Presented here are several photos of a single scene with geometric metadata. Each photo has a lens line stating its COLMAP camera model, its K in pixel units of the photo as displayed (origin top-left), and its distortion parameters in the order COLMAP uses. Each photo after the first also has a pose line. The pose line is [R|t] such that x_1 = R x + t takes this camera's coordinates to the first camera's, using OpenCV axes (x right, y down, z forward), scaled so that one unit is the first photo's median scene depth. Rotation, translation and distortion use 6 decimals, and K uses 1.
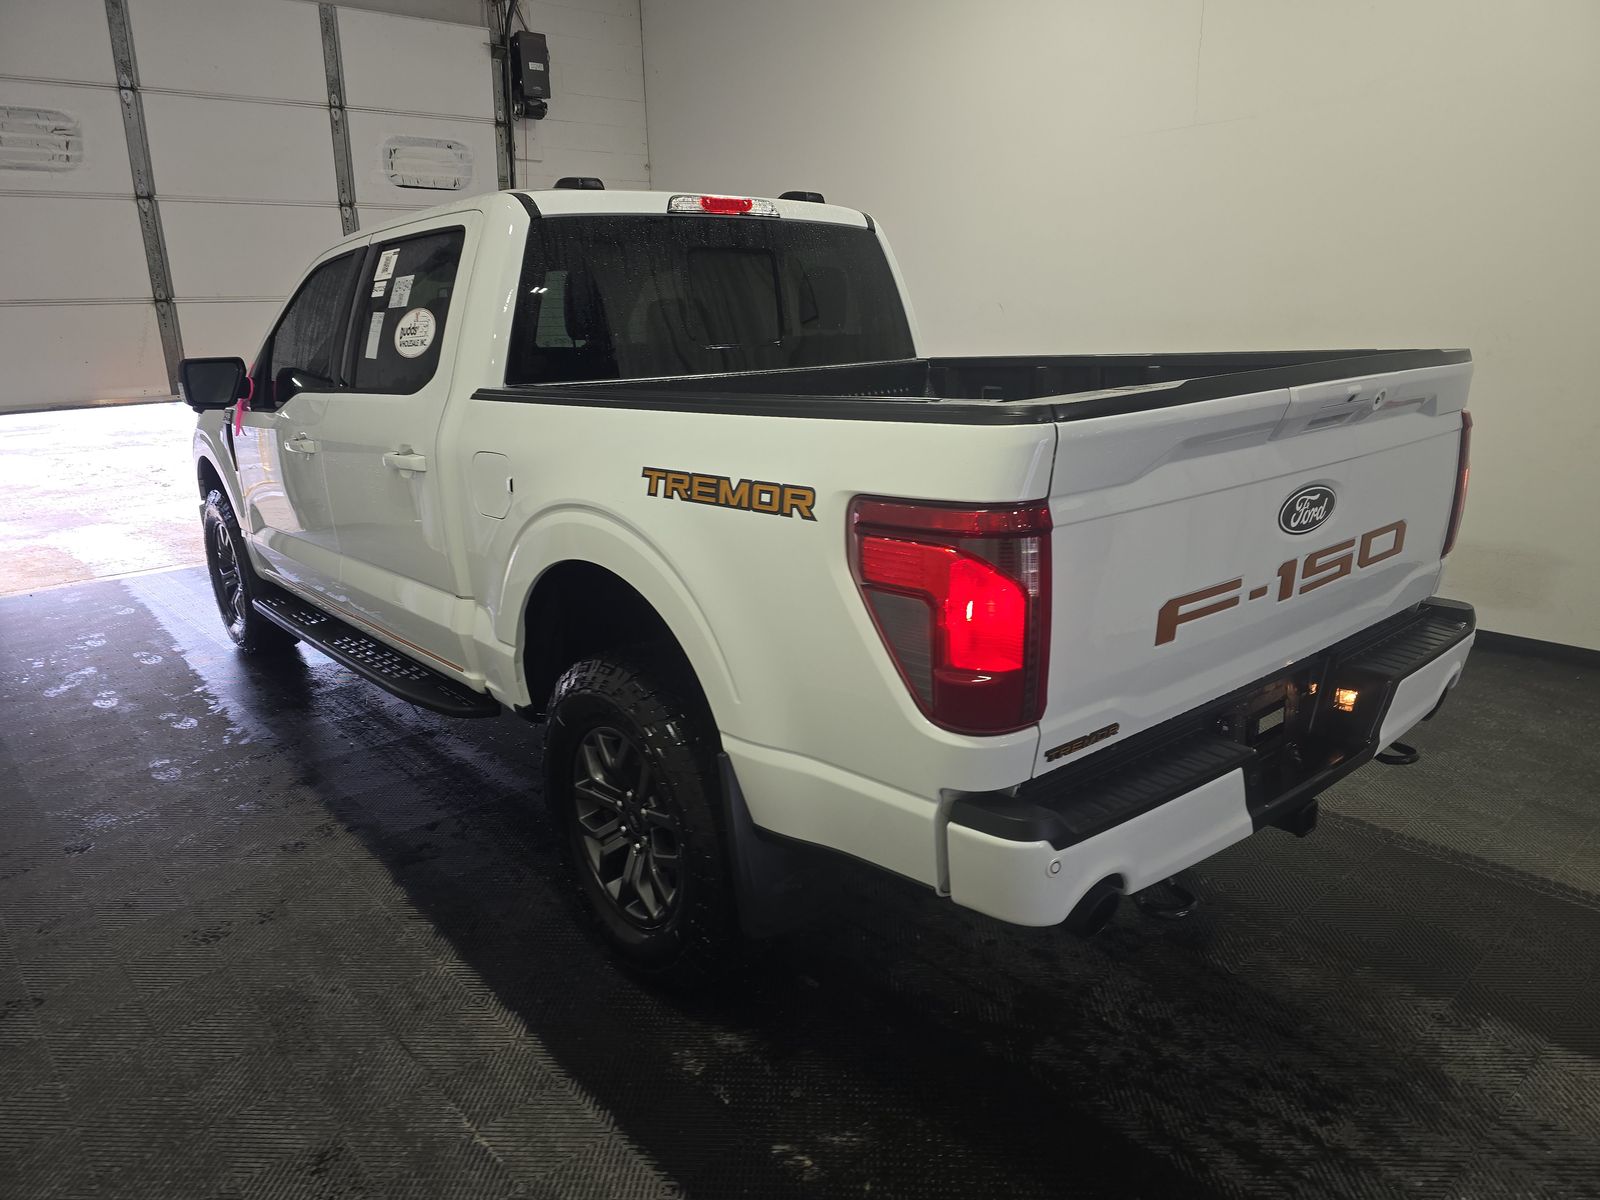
lens RADIAL K [[1062.6, 0, 804.7], [0, 1062.6, 603.9], [0, 0, 1]] dist [0.085642, -0.083856]
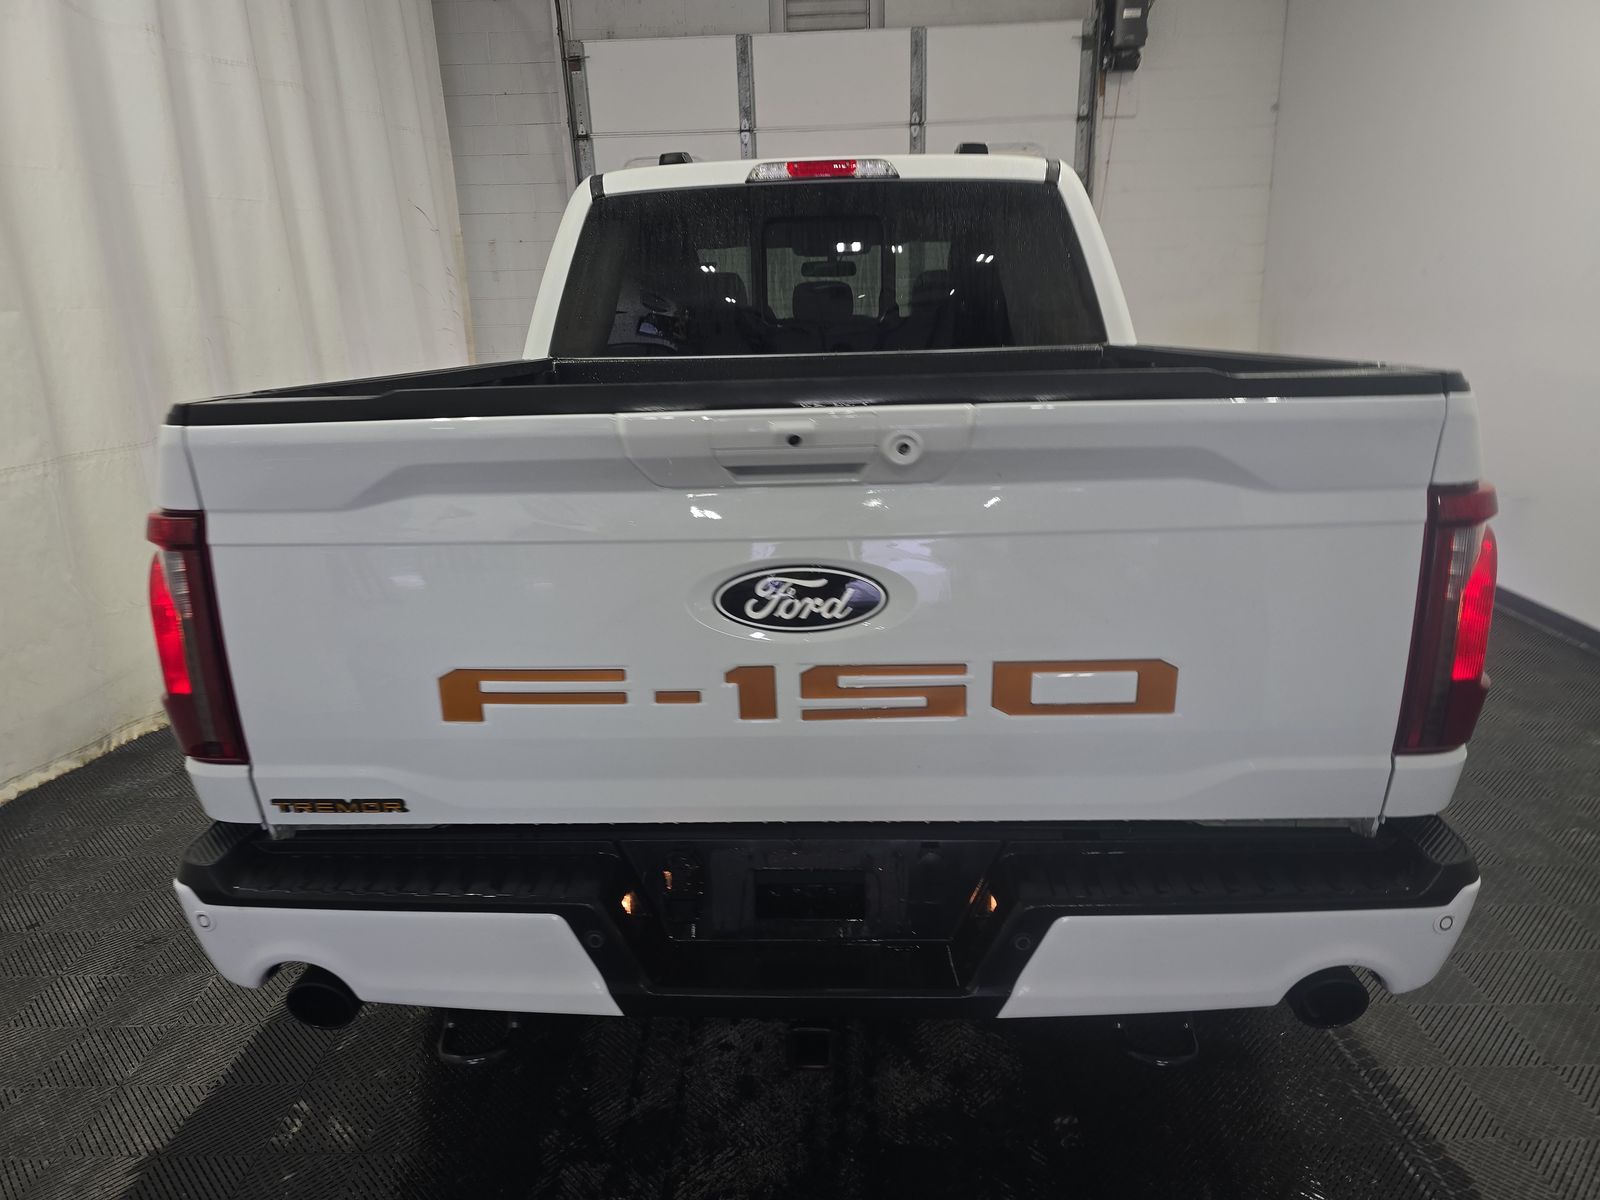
lens RADIAL K [[1062.6, 0, 804.7], [0, 1062.6, 603.9], [0, 0, 1]] dist [0.085642, -0.083856]
pose [[0.738973, 0.193150, -0.645455, 0.620597], [-0.173359, 0.980279, 0.094867, -0.102103], [0.651049, 0.041791, 0.757884, 0.342352]]
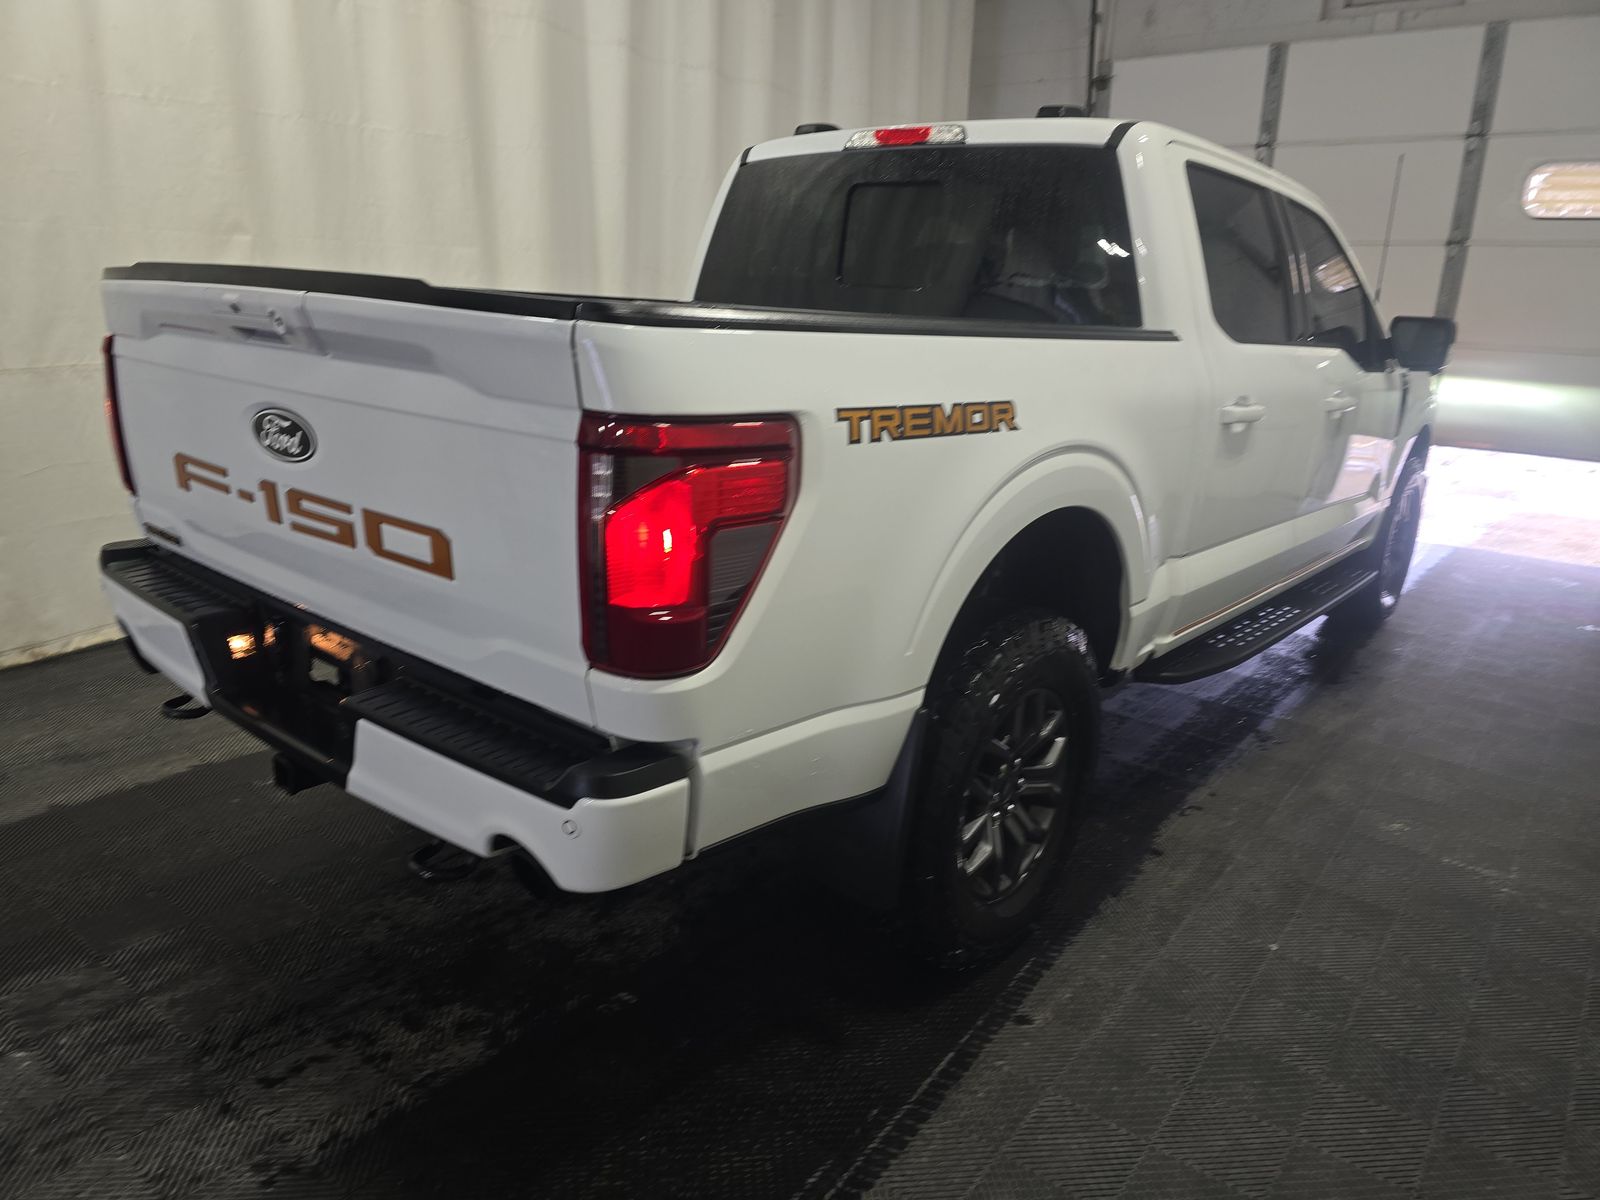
lens RADIAL K [[1062.6, 0, 804.7], [0, 1062.6, 603.9], [0, 0, 1]] dist [0.085642, -0.083856]
pose [[0.178225, 0.313001, -0.932881, 0.994310], [-0.304968, 0.918947, 0.250062, -0.220158], [0.935537, 0.239932, 0.259235, 0.834418]]
